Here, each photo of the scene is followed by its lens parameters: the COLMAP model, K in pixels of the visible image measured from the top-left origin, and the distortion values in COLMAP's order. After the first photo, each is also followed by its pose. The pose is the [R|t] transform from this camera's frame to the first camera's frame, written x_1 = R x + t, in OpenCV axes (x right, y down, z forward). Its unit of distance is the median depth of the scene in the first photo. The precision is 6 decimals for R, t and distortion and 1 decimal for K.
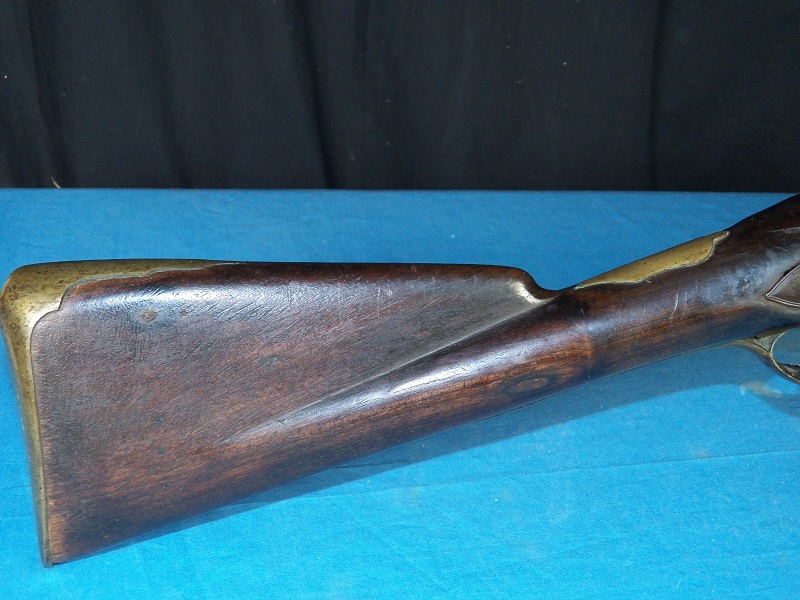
lens RADIAL K [[1008.1, 0, 400.0], [0, 1008.1, 300.0], [0, 0, 1]] dist [-0.101514, 0.059030]
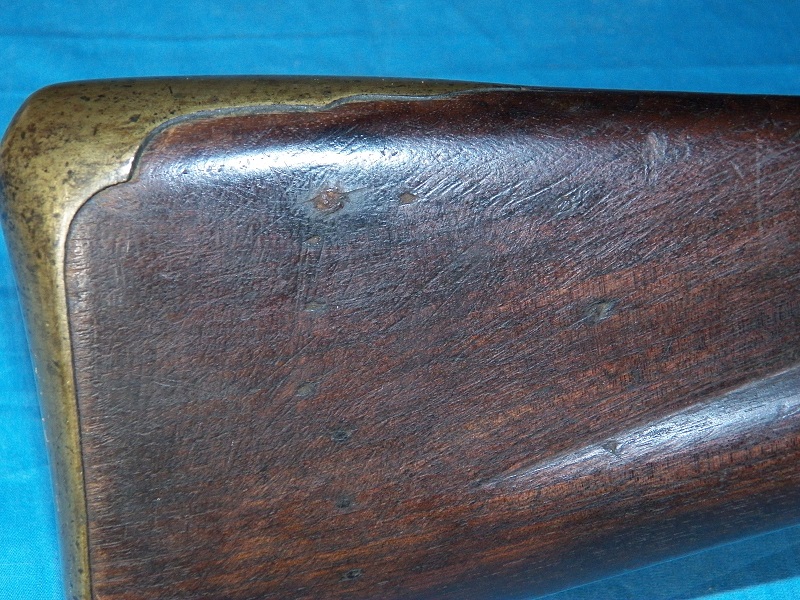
lens RADIAL K [[1422.5, 0, 400.0], [0, 1422.5, 300.0], [0, 0, 1]] dist [-0.029946, -0.202868]
pose [[0.992001, 0.035977, -0.120994, -0.140526], [-0.028521, 0.997619, 0.062798, 0.018945], [0.122965, -0.058845, 0.990665, 0.375701]]
